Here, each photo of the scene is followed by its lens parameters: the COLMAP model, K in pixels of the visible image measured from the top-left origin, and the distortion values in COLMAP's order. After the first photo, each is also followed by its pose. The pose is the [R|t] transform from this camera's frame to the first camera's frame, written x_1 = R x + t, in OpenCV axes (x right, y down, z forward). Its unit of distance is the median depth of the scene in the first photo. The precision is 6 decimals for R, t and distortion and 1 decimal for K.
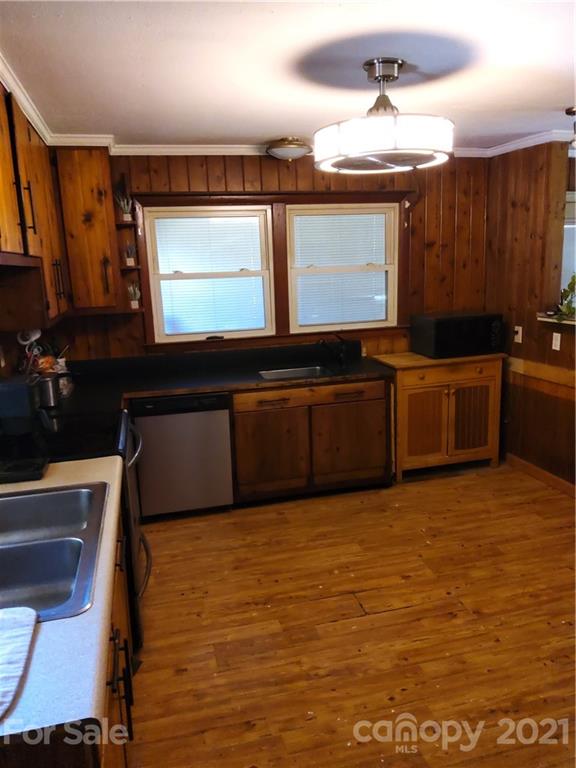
lens RADIAL K [[580.9, 0, 291.8], [0, 580.9, 385.0], [0, 0, 1]] dist [0.080198, -0.125797]
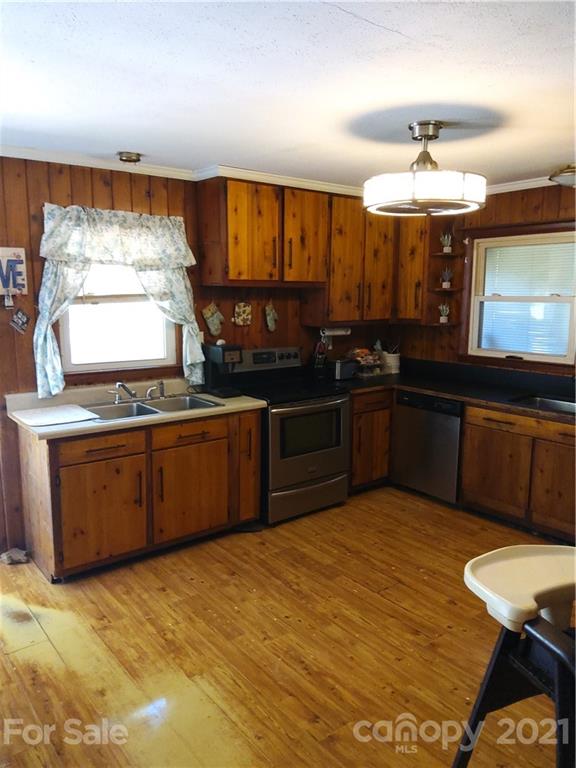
lens RADIAL K [[580.9, 0, 284.3], [0, 580.9, 385.8], [0, 0, 1]] dist [0.080198, -0.125797]
pose [[0.394433, 0.187754, -0.899539, 1.045899], [-0.199539, 0.973047, 0.115602, -0.111511], [0.896999, 0.133895, 0.421266, 0.291950]]
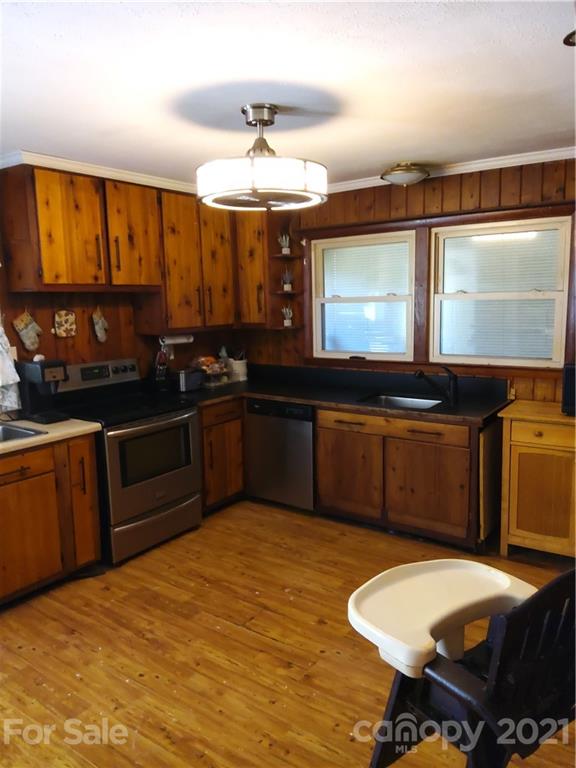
lens RADIAL K [[580.9, 0, 287.7], [0, 580.9, 385.3], [0, 0, 1]] dist [0.080198, -0.125797]
pose [[0.634153, 0.139952, -0.760437, 0.938920], [-0.153523, 0.986692, 0.053564, -0.107946], [0.757813, 0.082776, 0.647199, 0.347824]]
